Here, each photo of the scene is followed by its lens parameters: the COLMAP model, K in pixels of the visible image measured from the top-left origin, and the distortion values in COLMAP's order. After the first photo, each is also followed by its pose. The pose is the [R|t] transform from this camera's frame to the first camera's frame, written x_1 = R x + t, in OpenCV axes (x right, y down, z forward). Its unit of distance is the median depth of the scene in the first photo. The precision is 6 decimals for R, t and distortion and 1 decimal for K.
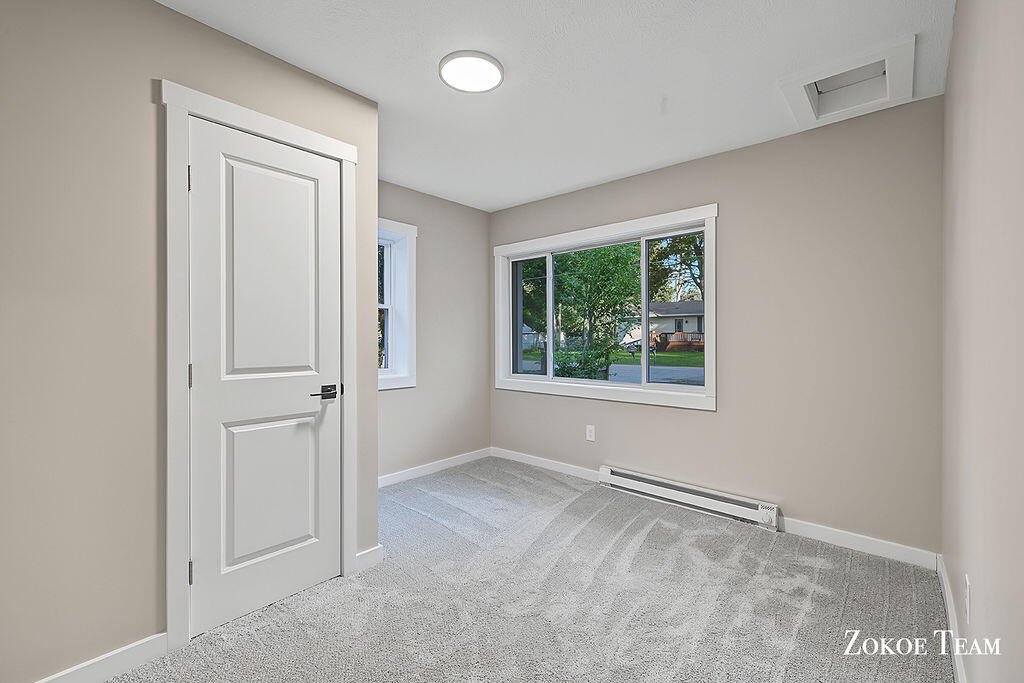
lens RADIAL K [[435.2, 0, 513.1], [0, 435.2, 338.3], [0, 0, 1]] dist [0.001876, 0.000012]
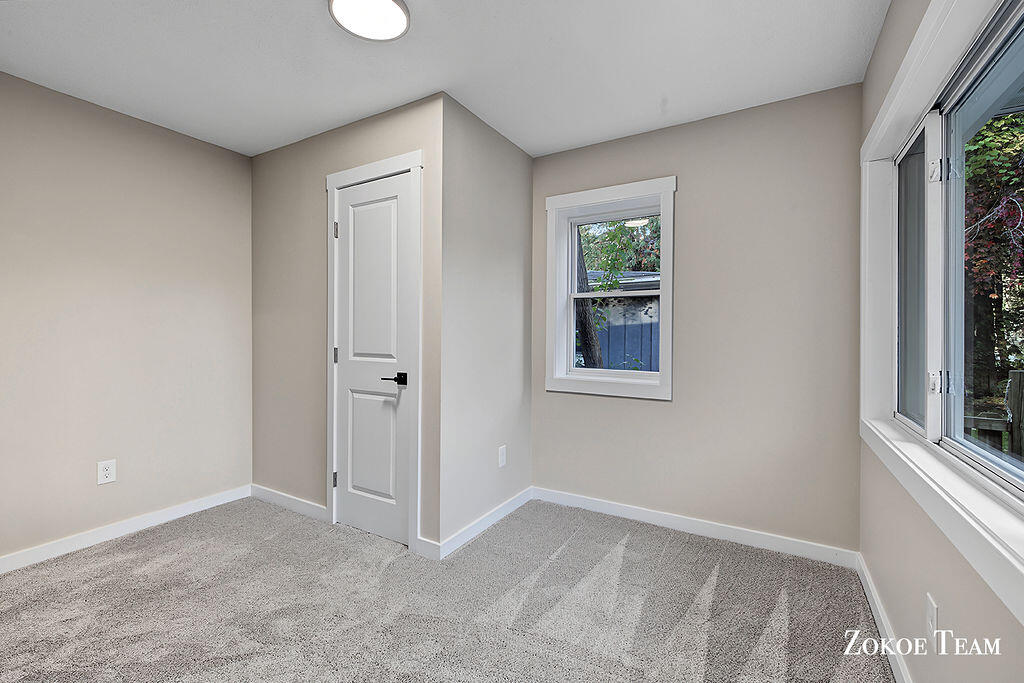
lens RADIAL K [[435.2, 0, 515.6], [0, 435.2, 338.3], [0, 0, 1]] dist [0.001876, 0.000012]
pose [[0.195698, 0.004588, -0.980653, 0.767978], [-0.010319, 0.999943, 0.002619, 0.012508], [0.980610, 0.009607, 0.195734, 1.092014]]
